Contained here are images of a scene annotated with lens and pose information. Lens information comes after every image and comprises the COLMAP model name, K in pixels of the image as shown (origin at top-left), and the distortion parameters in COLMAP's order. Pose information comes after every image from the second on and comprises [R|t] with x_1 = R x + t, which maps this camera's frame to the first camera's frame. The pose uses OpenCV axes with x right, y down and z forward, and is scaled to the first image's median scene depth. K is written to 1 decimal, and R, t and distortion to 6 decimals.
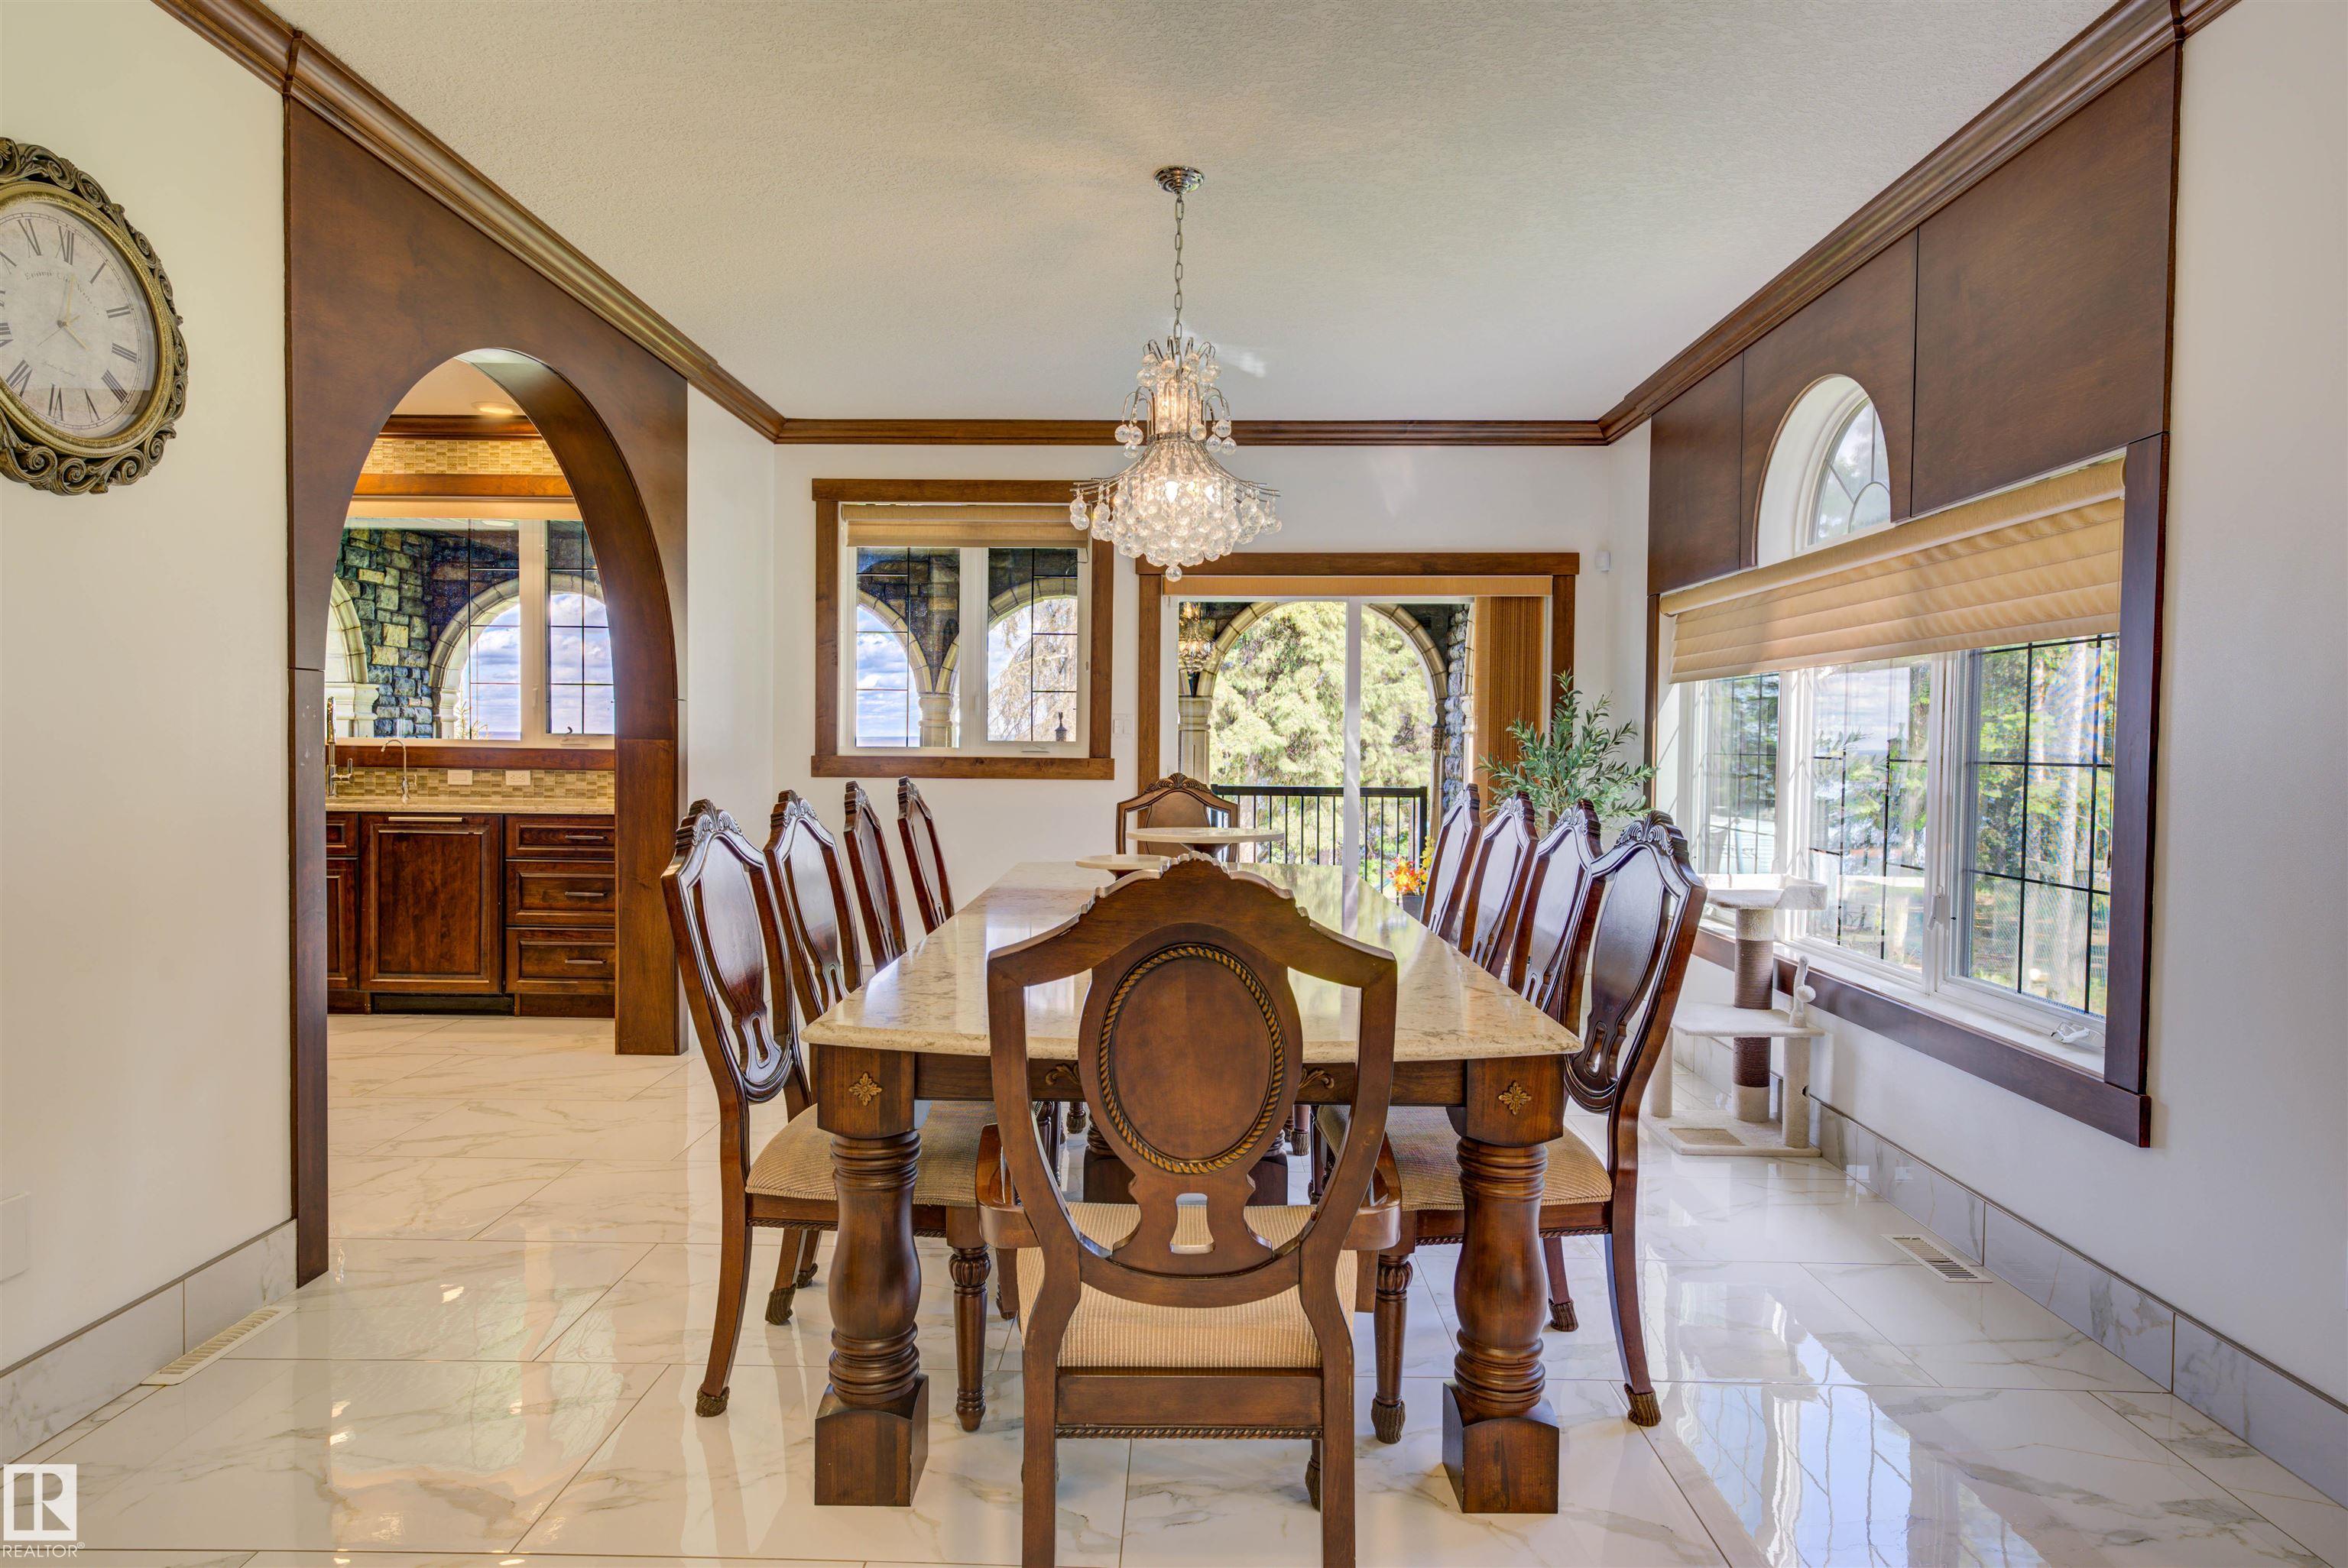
lens RADIAL K [[1318.6, 0, 1174.0], [0, 1318.6, 784.0], [0, 0, 1]] dist [0.005374, 0.000453]
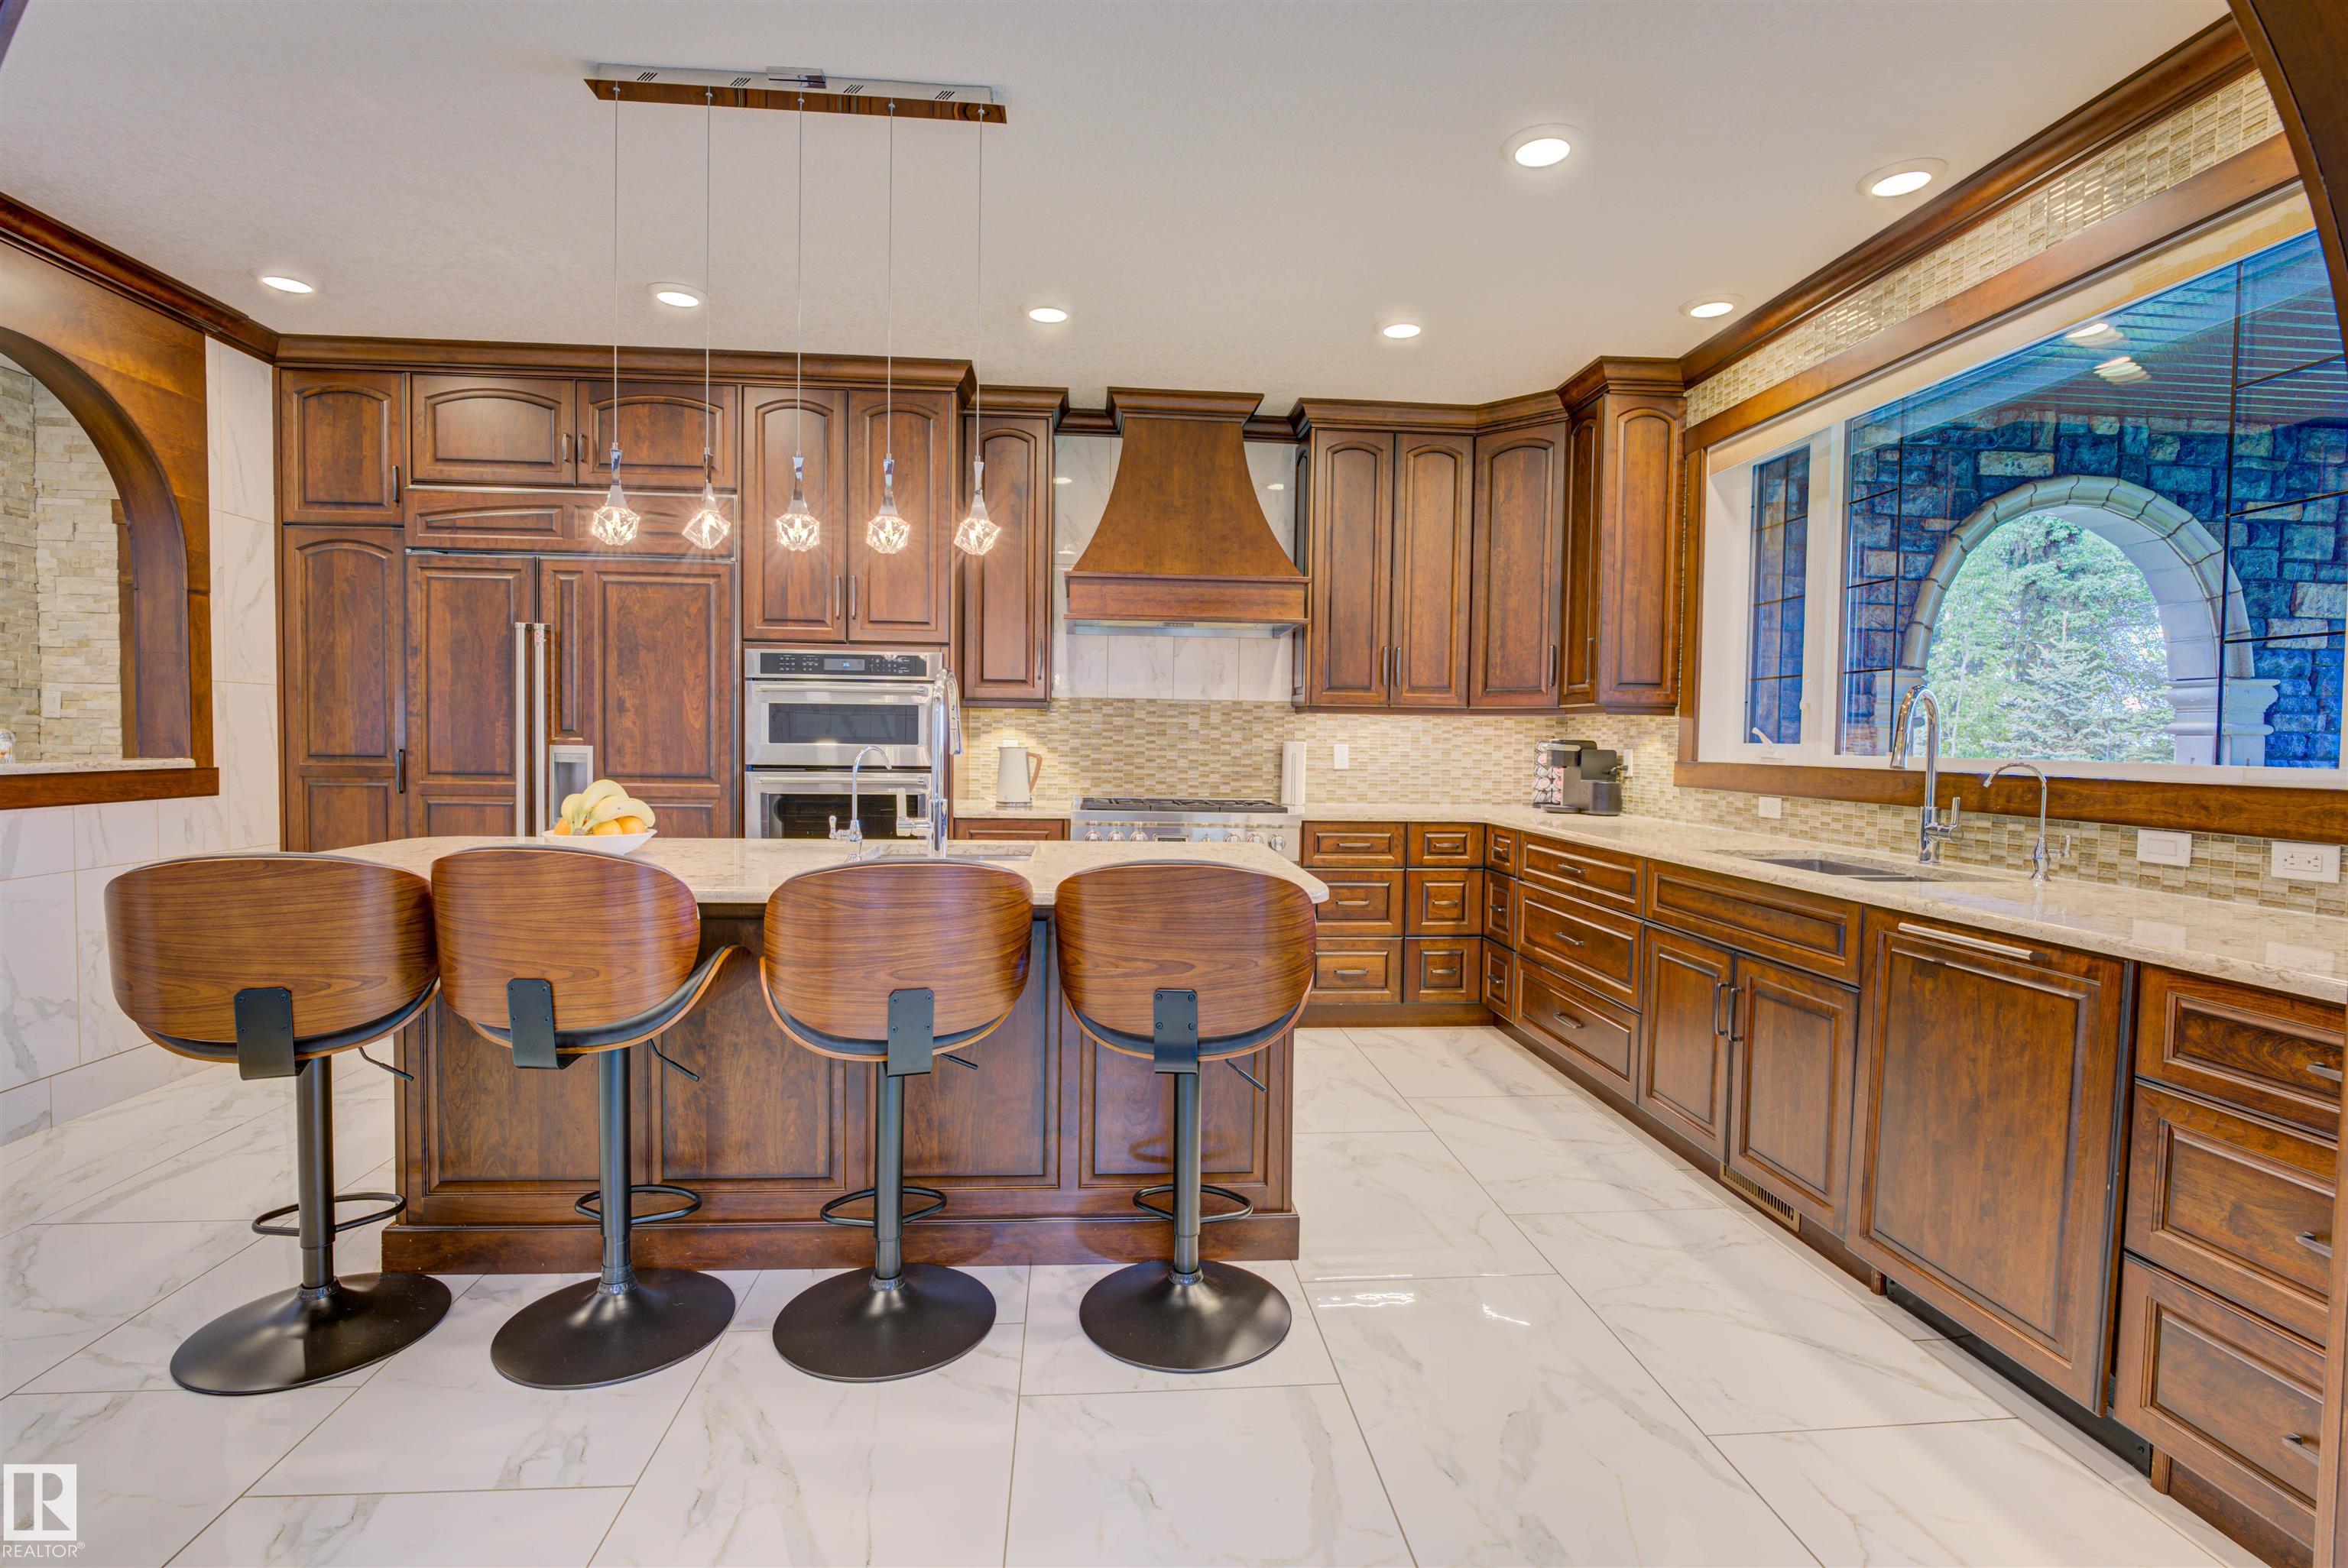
lens RADIAL K [[1086.8, 0, 1168.7], [0, 1086.8, 782.1], [0, 0, 1]] dist [-0.013200, -0.000024]
pose [[0.096453, 0.029307, -0.994906, -0.208538], [-0.045924, 0.998633, 0.024965, -0.021644], [0.994278, 0.043282, 0.097667, 0.633746]]
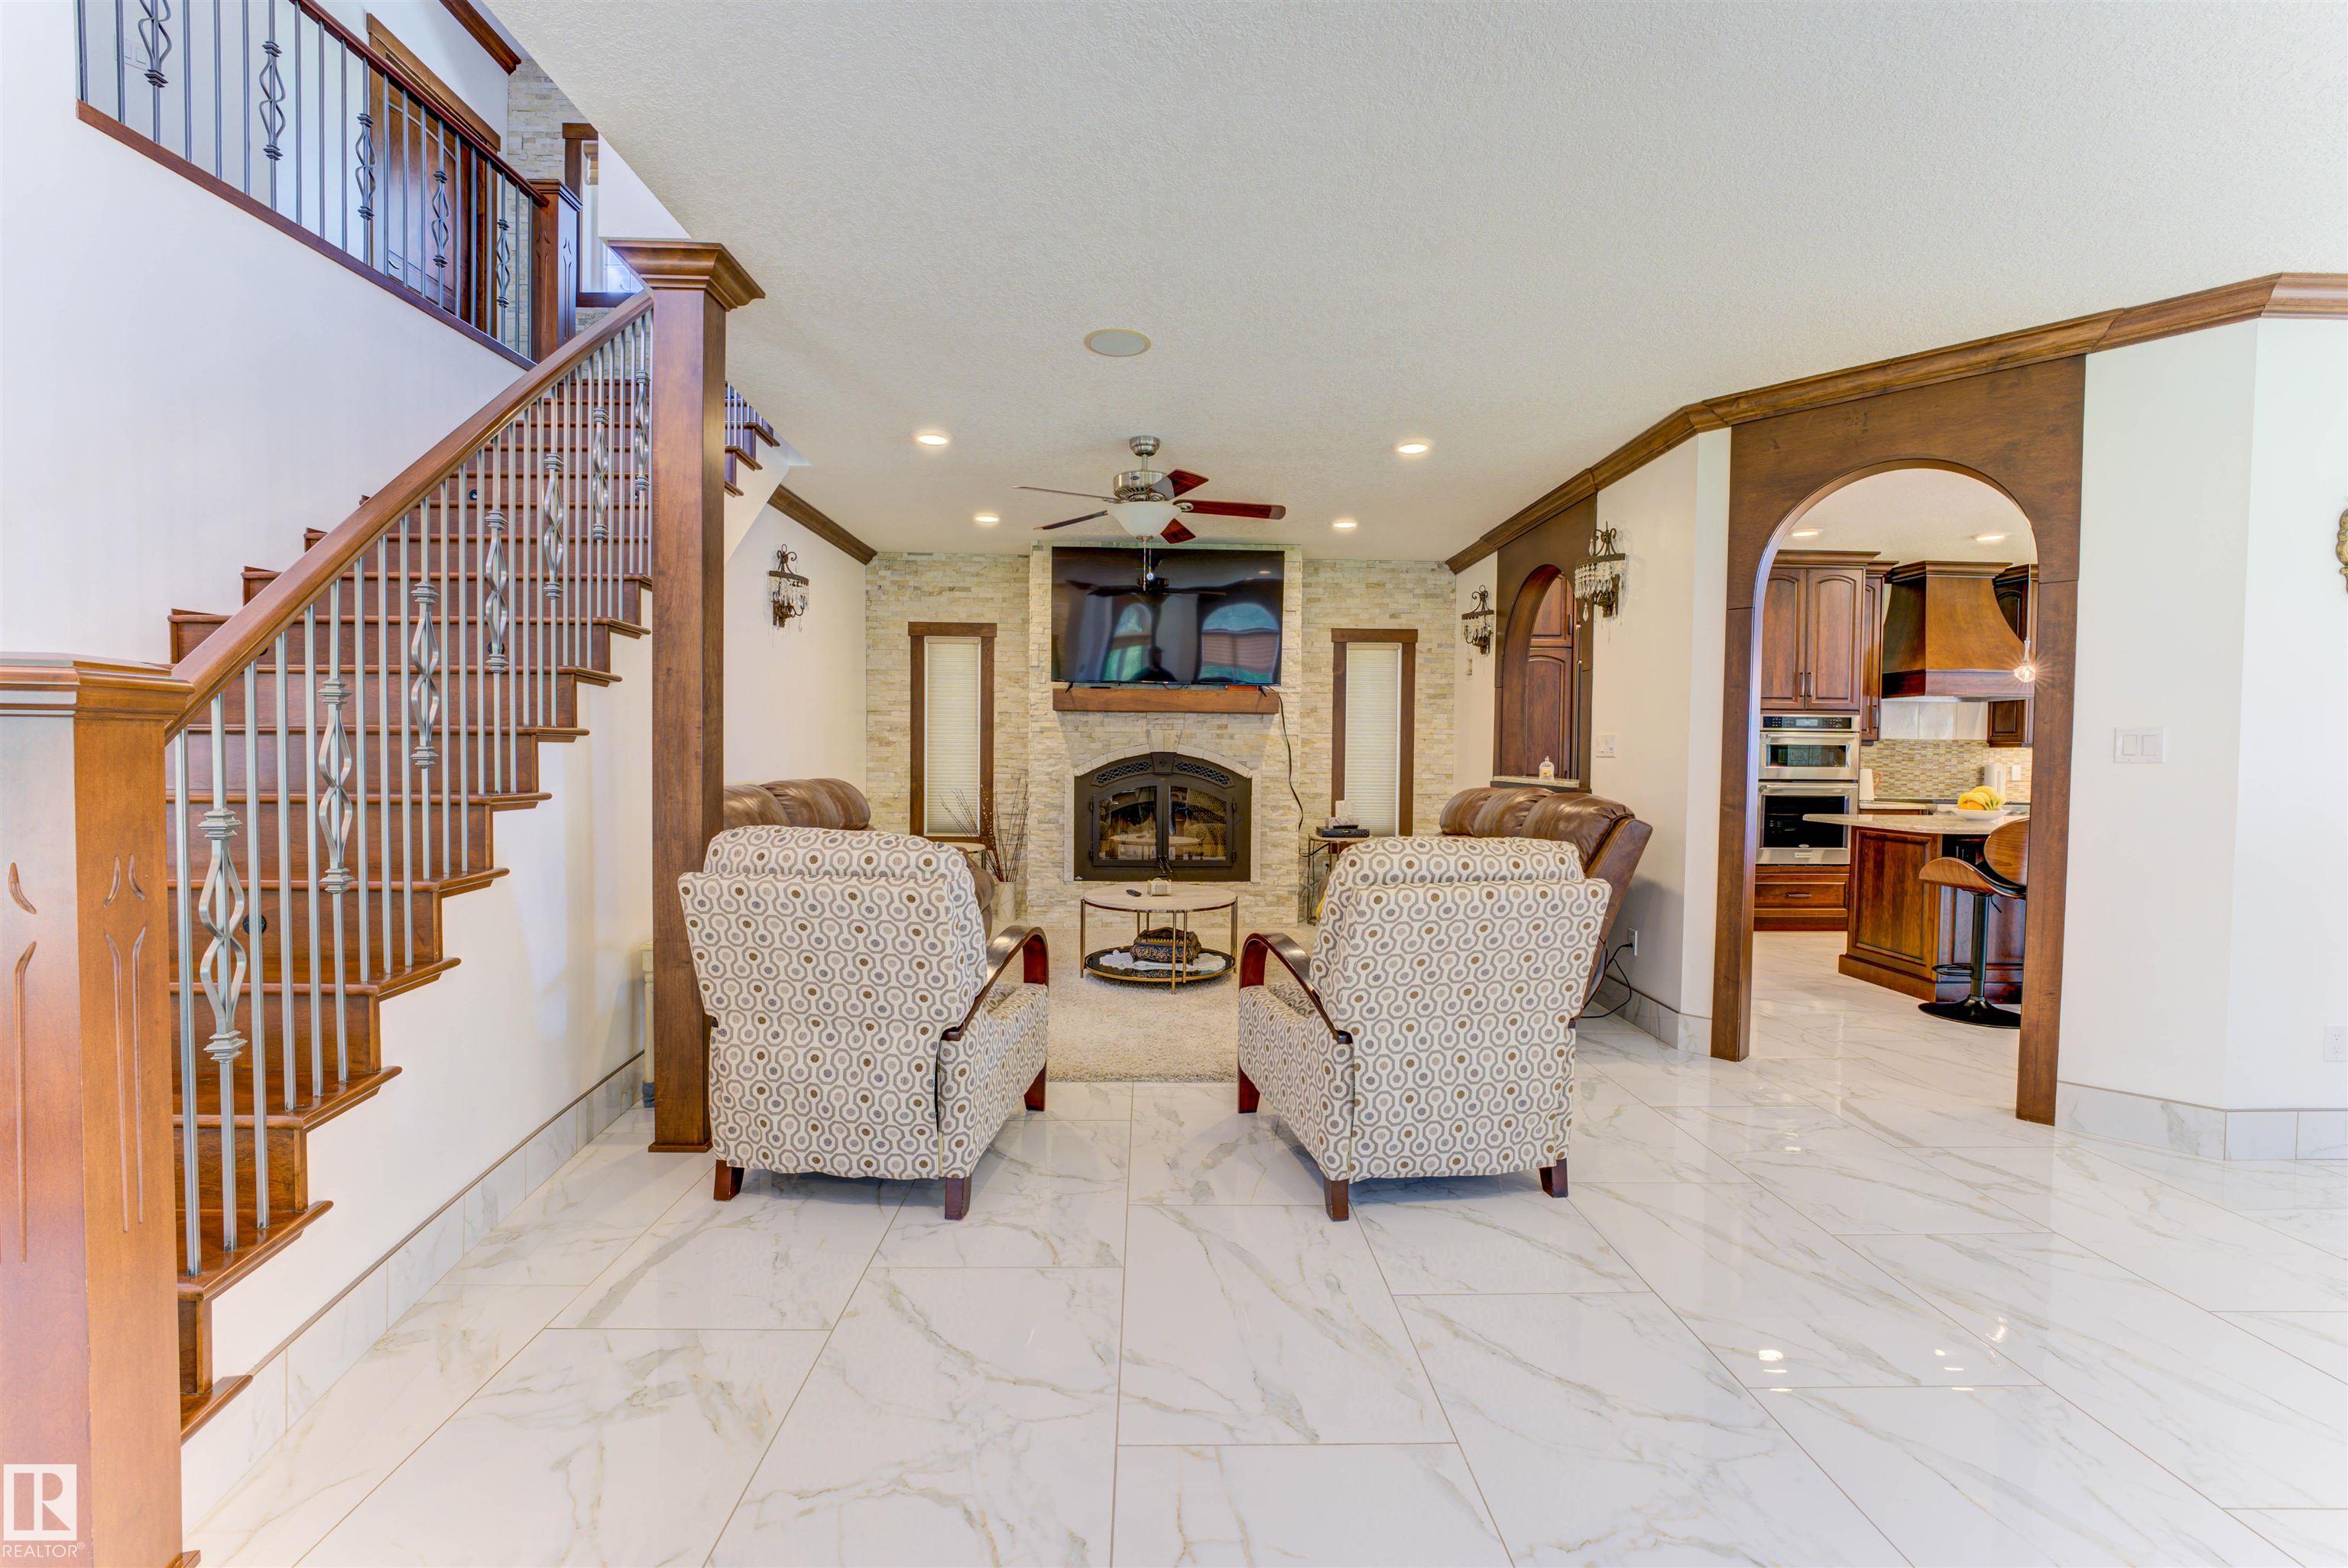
lens RADIAL K [[963.9, 0, 1165.0], [0, 963.9, 786.9], [0, 0, 1]] dist [-0.015862, -0.000119]
pose [[0.031939, 0.021686, -0.999255, 0.150708], [-0.042643, 0.998884, 0.020315, 0.012843], [0.998580, 0.041963, 0.032828, -0.281412]]
